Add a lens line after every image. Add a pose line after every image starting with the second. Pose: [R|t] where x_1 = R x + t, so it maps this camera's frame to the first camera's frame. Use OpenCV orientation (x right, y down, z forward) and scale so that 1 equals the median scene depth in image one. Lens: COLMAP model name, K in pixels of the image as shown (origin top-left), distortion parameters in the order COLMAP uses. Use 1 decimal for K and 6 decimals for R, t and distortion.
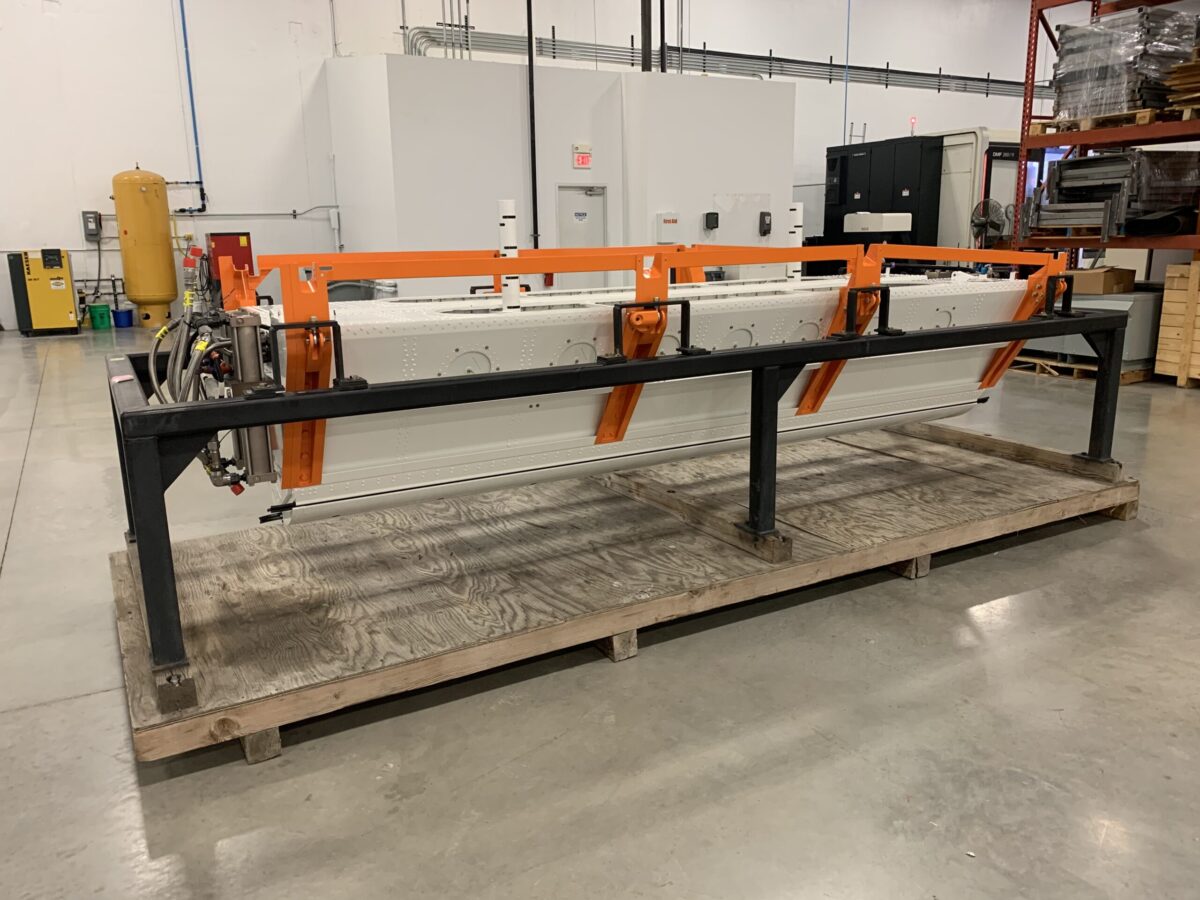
lens RADIAL K [[905.2, 0, 614.6], [0, 905.2, 447.2], [0, 0, 1]] dist [0.059736, -0.038030]
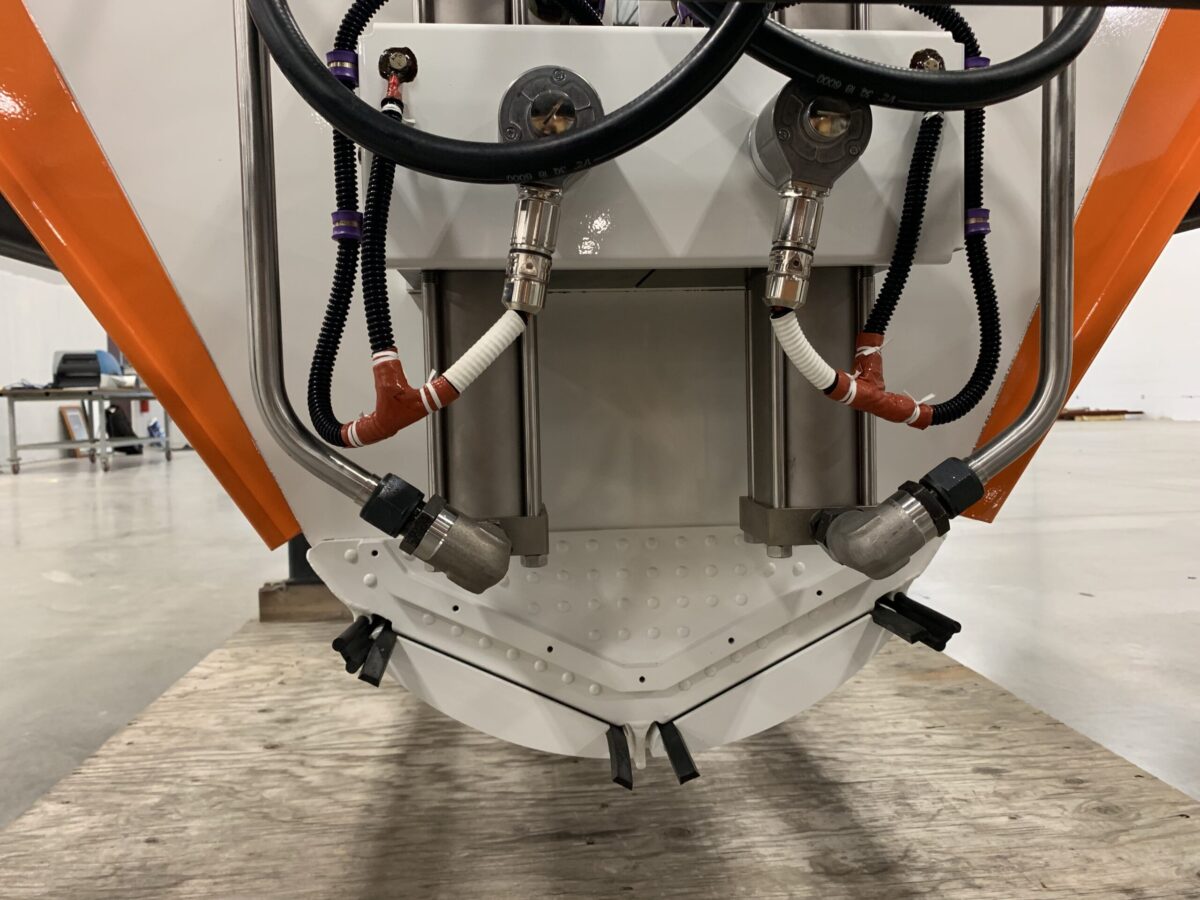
lens RADIAL K [[908.7, 0, 600.0], [0, 908.7, 450.0], [0, 0, 1]] dist [0.062732, -0.087627]
pose [[-0.408601, 0.066742, -0.910270, 0.301966], [-0.185048, 0.970552, 0.154226, -0.065302], [0.893758, 0.231460, -0.384218, 0.624975]]
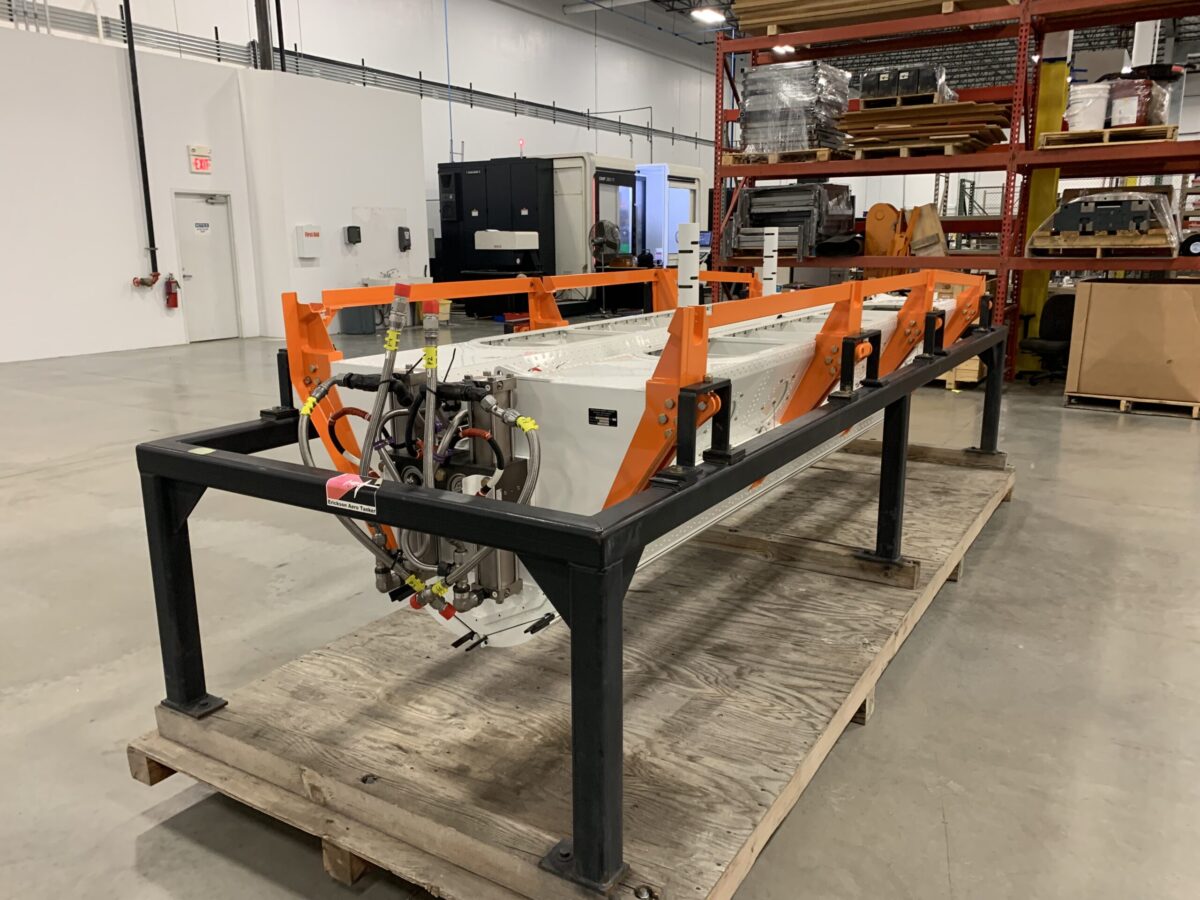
lens RADIAL K [[908.7, 0, 600.0], [0, 908.7, 450.0], [0, 0, 1]] dist [0.062732, -0.087627]
pose [[0.882862, -0.098349, 0.459218, -0.241054], [0.104000, 0.994492, 0.013043, -0.030318], [-0.457971, 0.036244, 0.888228, 0.111655]]
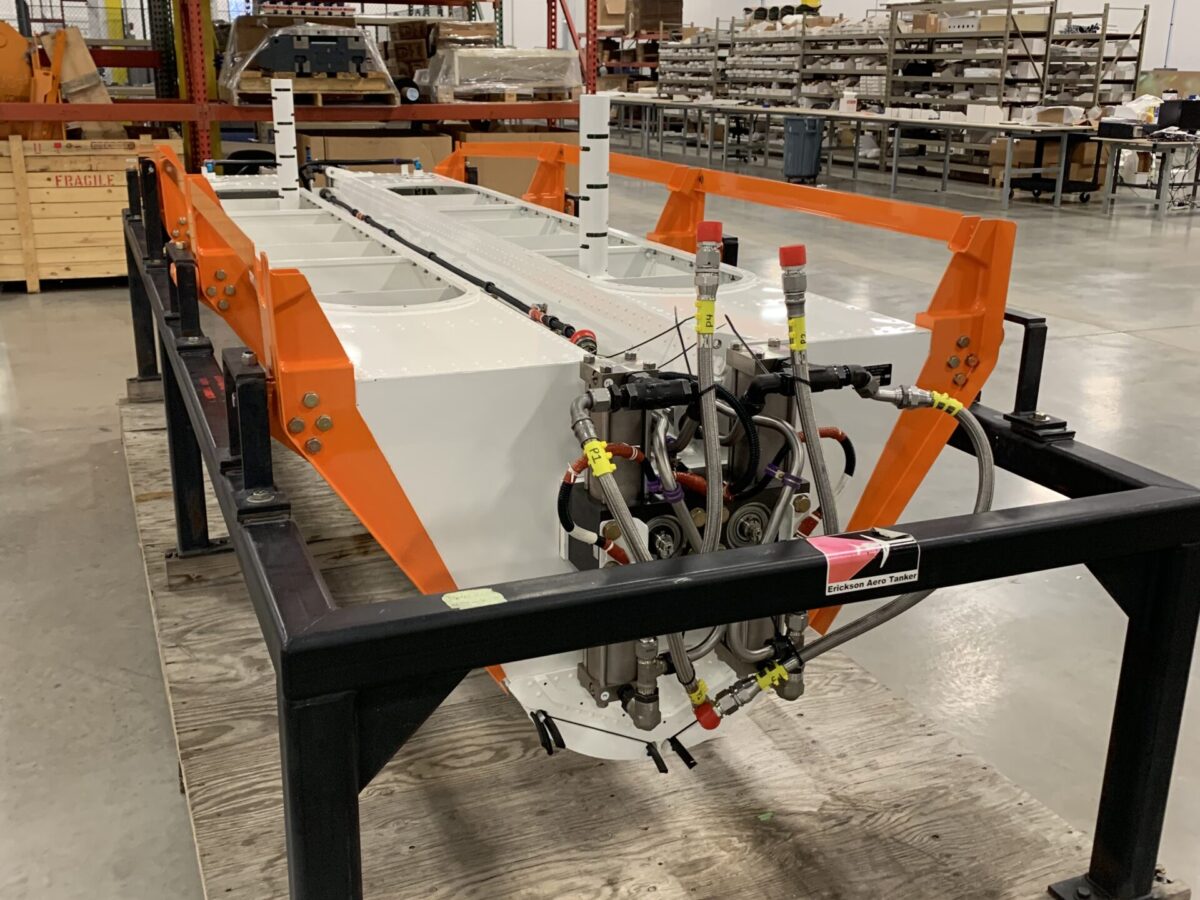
lens RADIAL K [[1215.1, 0, 600.0], [0, 1215.1, 450.0], [0, 0, 1]] dist [0.060555, -0.140256]
pose [[0.127892, -0.283246, 0.950481, -0.378291], [0.215391, 0.943411, 0.252157, -0.098917], [-0.968117, 0.172476, 0.181664, 0.351367]]
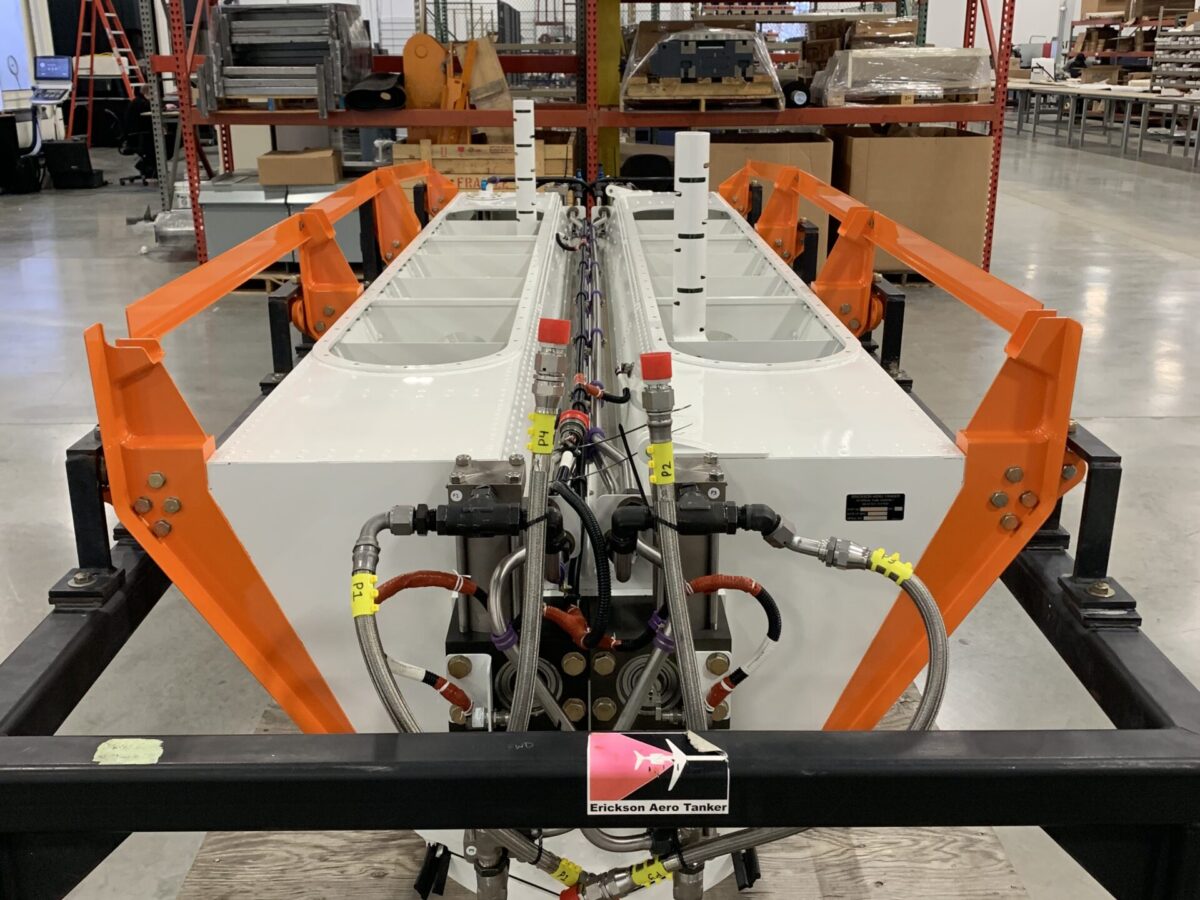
lens RADIAL K [[1215.1, 0, 600.0], [0, 1215.1, 450.0], [0, 0, 1]] dist [0.060555, -0.140256]
pose [[0.492048, -0.256915, 0.831795, -0.309165], [0.199531, 0.963310, 0.179503, -0.090639], [-0.847394, 0.077645, 0.525257, 0.271643]]
